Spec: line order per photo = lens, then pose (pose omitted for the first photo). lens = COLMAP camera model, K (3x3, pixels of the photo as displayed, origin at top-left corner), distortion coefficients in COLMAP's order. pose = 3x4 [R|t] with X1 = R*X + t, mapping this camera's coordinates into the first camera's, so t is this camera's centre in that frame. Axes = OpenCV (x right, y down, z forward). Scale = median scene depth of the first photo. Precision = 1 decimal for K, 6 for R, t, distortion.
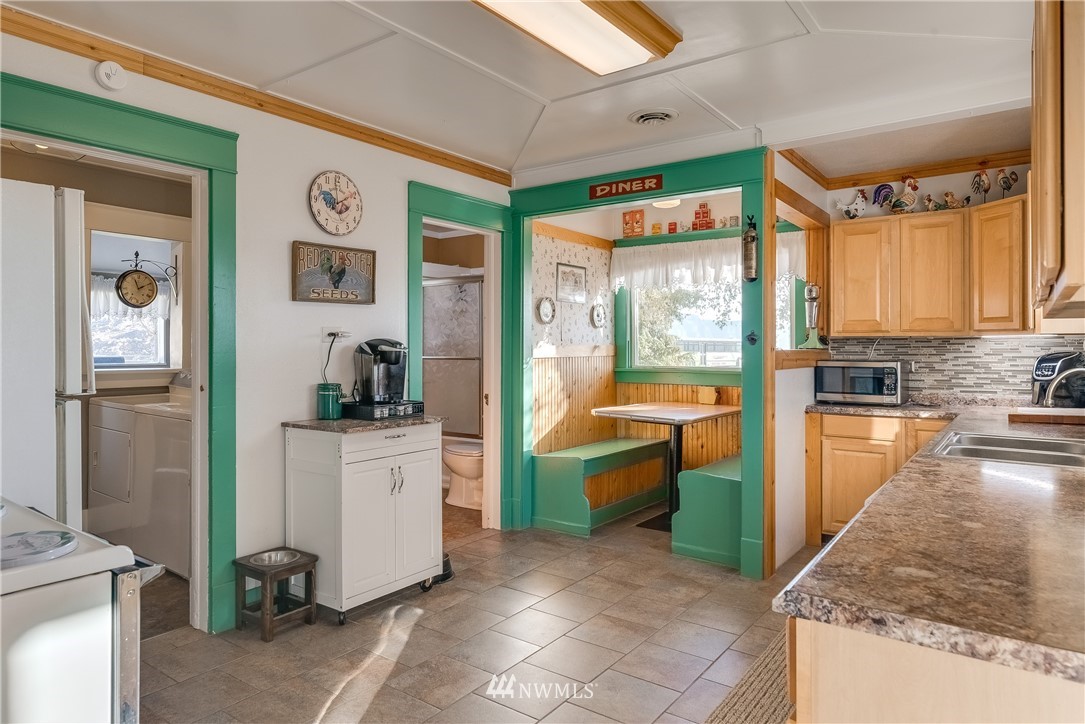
lens RADIAL K [[662.9, 0, 540.7], [0, 662.9, 352.1], [0, 0, 1]] dist [0.000161, -0.000186]
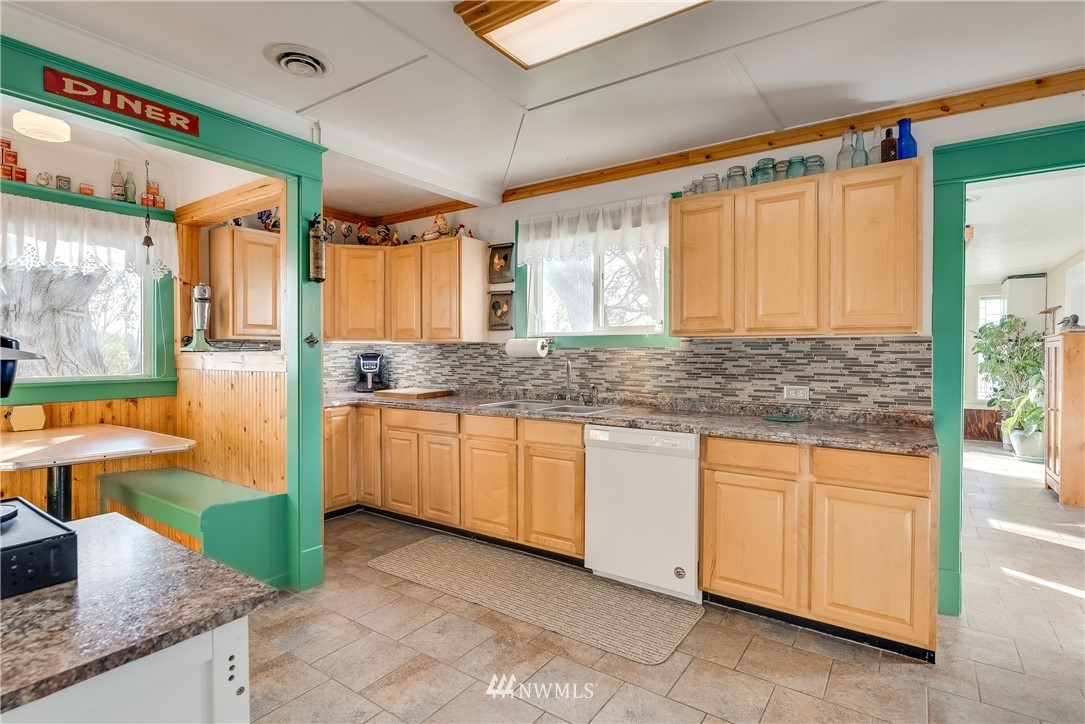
lens RADIAL K [[510.6, 0, 539.7], [0, 510.6, 359.8], [0, 0, 1]] dist [-0.000794, 0.000001]
pose [[0.009474, -0.018699, 0.999780, -0.377705], [0.009077, 0.999786, 0.018613, -0.002717], [-0.999914, 0.008898, 0.009642, 0.592121]]
